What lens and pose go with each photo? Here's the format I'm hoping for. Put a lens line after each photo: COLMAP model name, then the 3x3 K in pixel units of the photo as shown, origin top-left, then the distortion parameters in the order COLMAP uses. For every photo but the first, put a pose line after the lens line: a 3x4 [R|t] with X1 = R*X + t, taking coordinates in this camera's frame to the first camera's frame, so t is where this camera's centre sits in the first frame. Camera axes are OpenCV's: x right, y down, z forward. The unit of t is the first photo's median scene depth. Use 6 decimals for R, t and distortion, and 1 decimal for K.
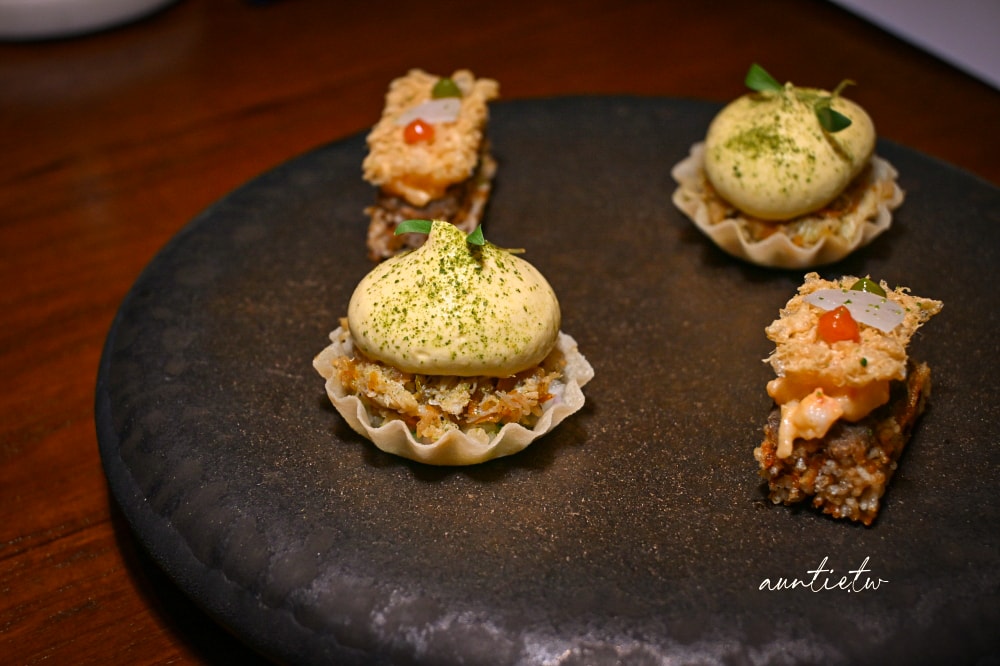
lens RADIAL K [[1661.2, 0, 495.7], [0, 1661.2, 339.0], [0, 0, 1]] dist [0.040258, 0.000000]
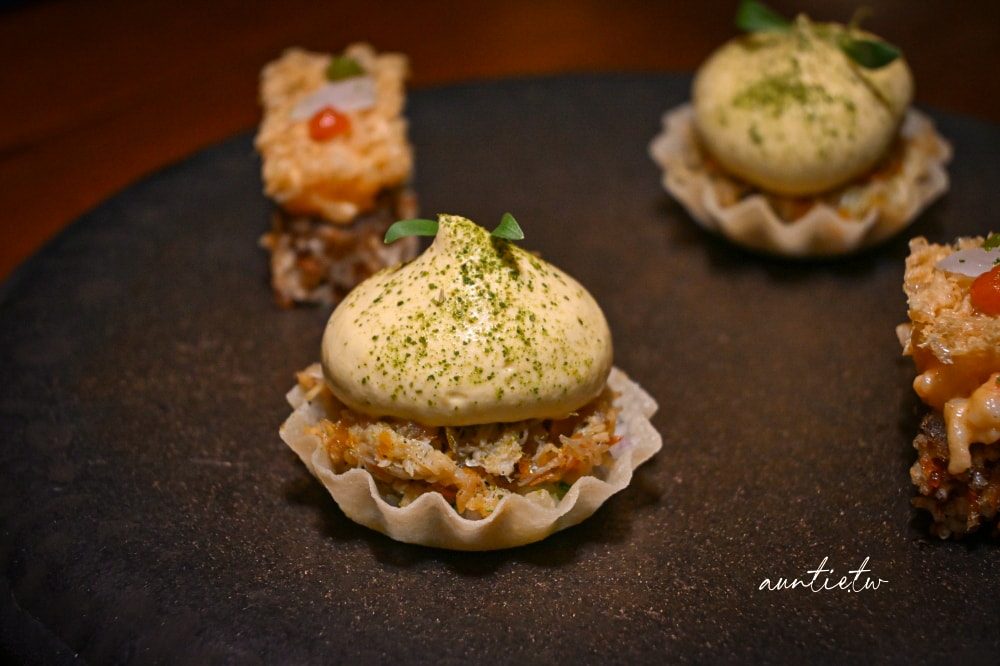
lens RADIAL K [[2117.4, 0, 502.2], [0, 2117.4, 325.7], [0, 0, 1]] dist [0.012731, 0.000000]
pose [[0.975883, -0.110433, 0.188299, -0.188588], [0.123750, 0.990470, -0.060462, 0.035615], [-0.179827, 0.082306, 0.980249, 0.087304]]
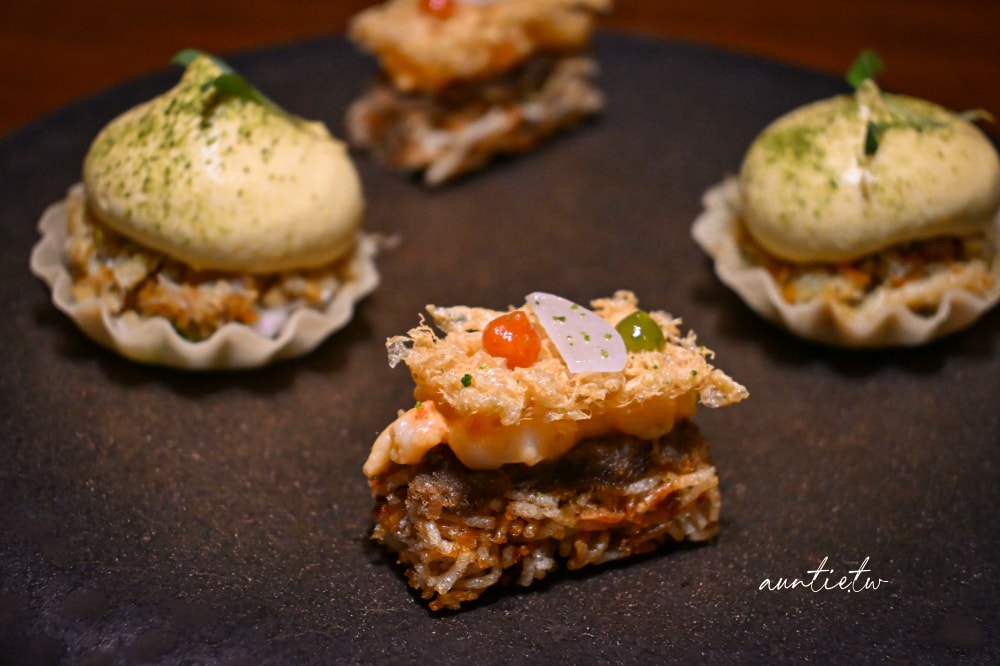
lens RADIAL K [[2117.4, 0, 500.0], [0, 2117.4, 333.1], [0, 0, 1]] dist [0.012731, 0.000000]
pose [[0.816450, 0.347587, -0.461077, 0.585868], [-0.367789, 0.928628, 0.048794, -0.049469], [0.445129, 0.129741, 0.886017, 0.181609]]
